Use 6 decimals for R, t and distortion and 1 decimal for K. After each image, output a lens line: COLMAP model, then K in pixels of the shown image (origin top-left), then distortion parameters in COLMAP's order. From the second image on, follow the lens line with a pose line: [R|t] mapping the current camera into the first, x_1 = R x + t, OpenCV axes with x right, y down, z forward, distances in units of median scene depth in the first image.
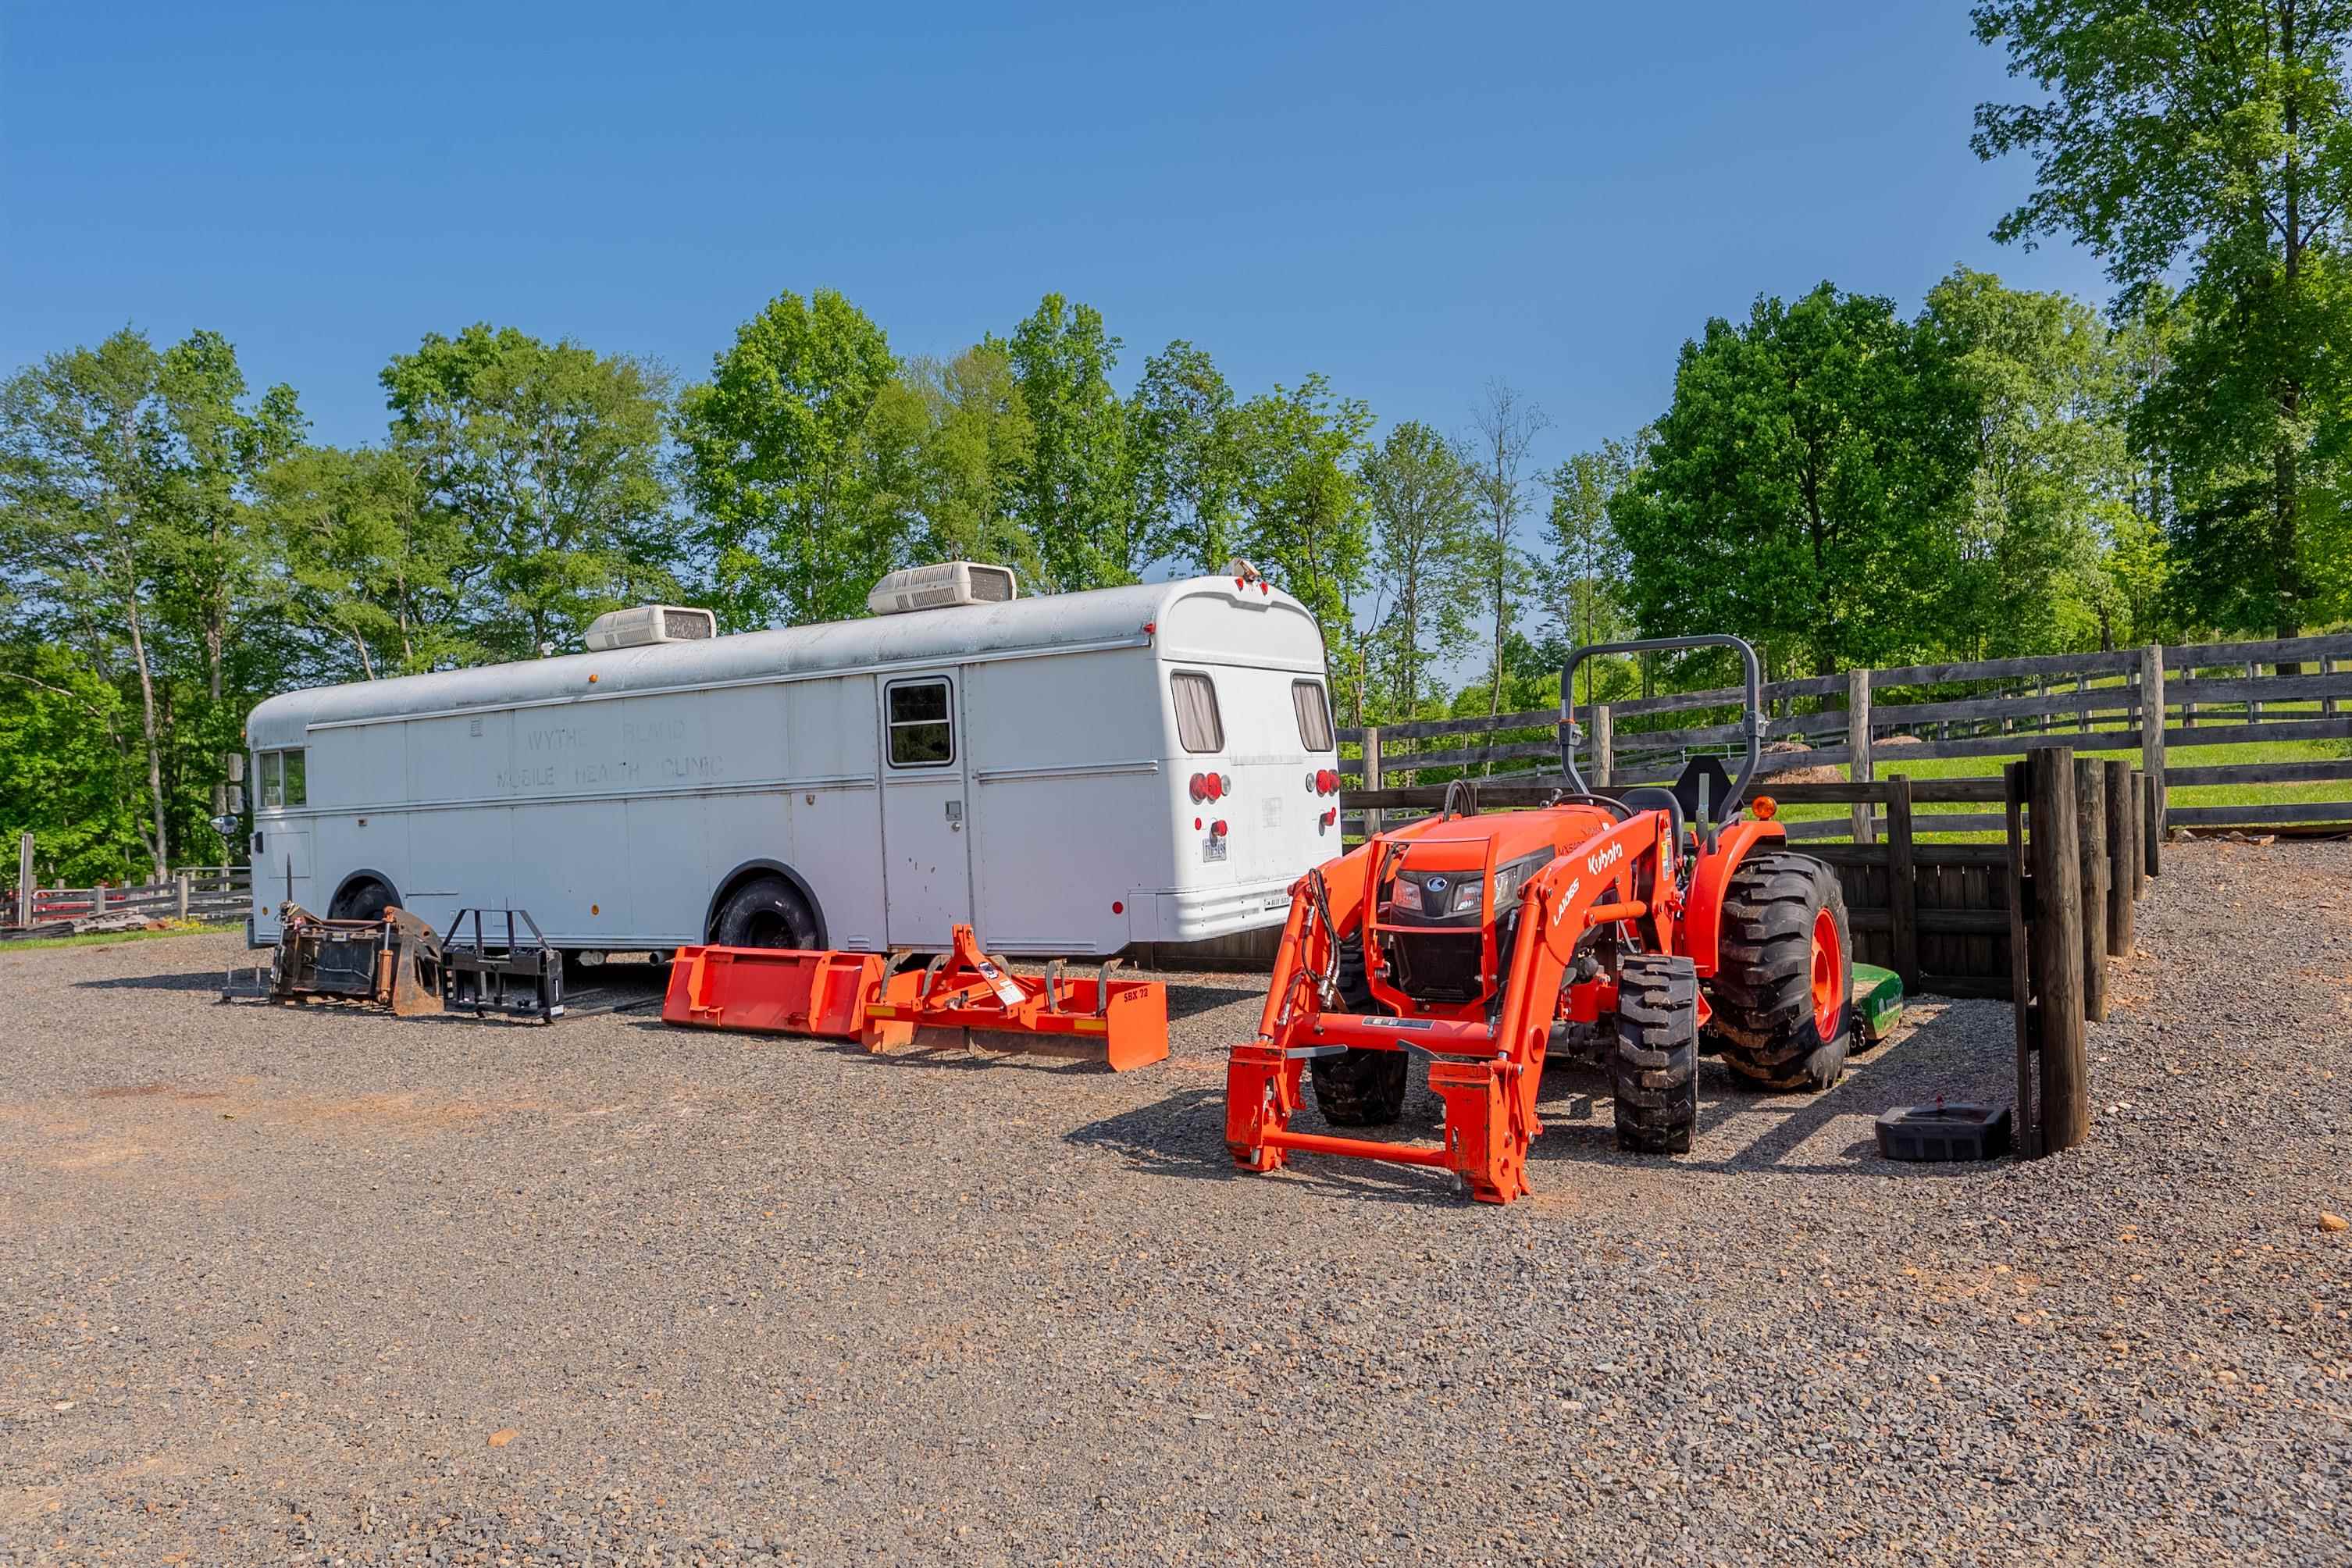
lens RADIAL K [[1616.5, 0, 1197.9], [0, 1616.5, 771.9], [0, 0, 1]] dist [0.000905, 0.004346]
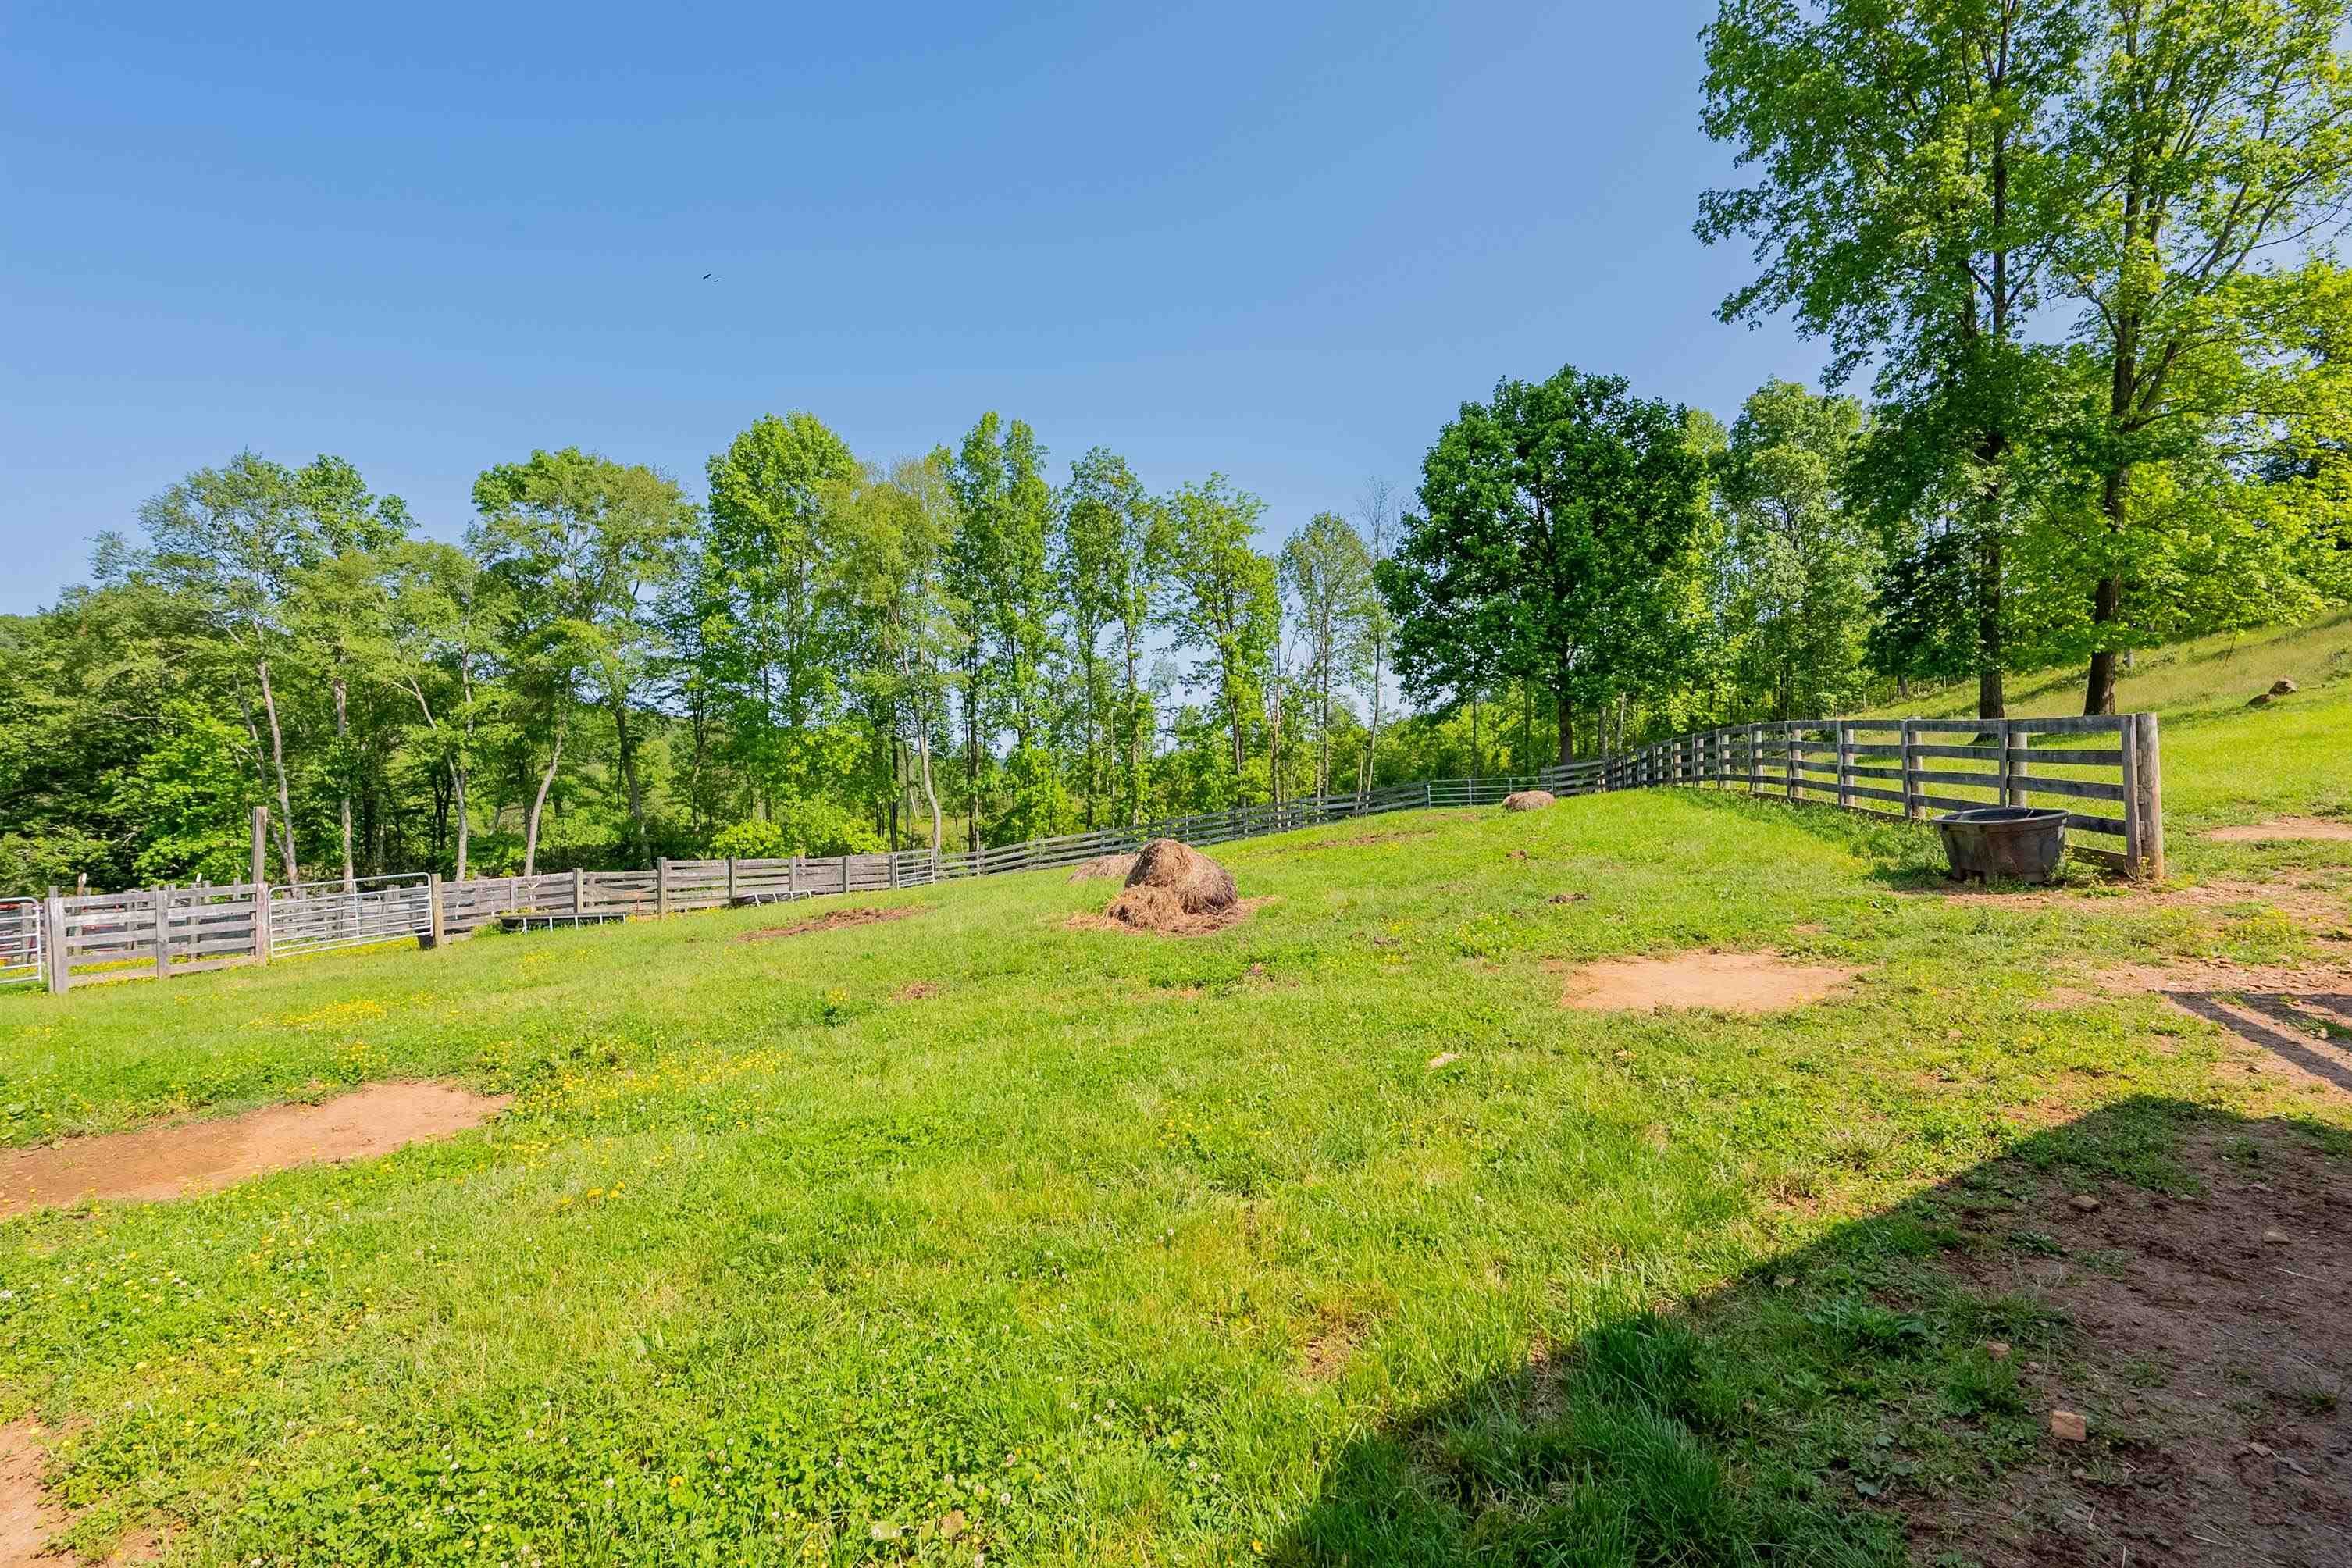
lens RADIAL K [[1067.5, 0, 1219.3], [0, 1067.5, 781.1], [0, 0, 1]] dist [0.001864, 0.001225]
pose [[0.995477, 0.002588, -0.094965, 0.215103], [-0.001039, 0.999866, 0.016355, -0.027232], [0.094995, -0.016183, 0.995346, 0.233506]]
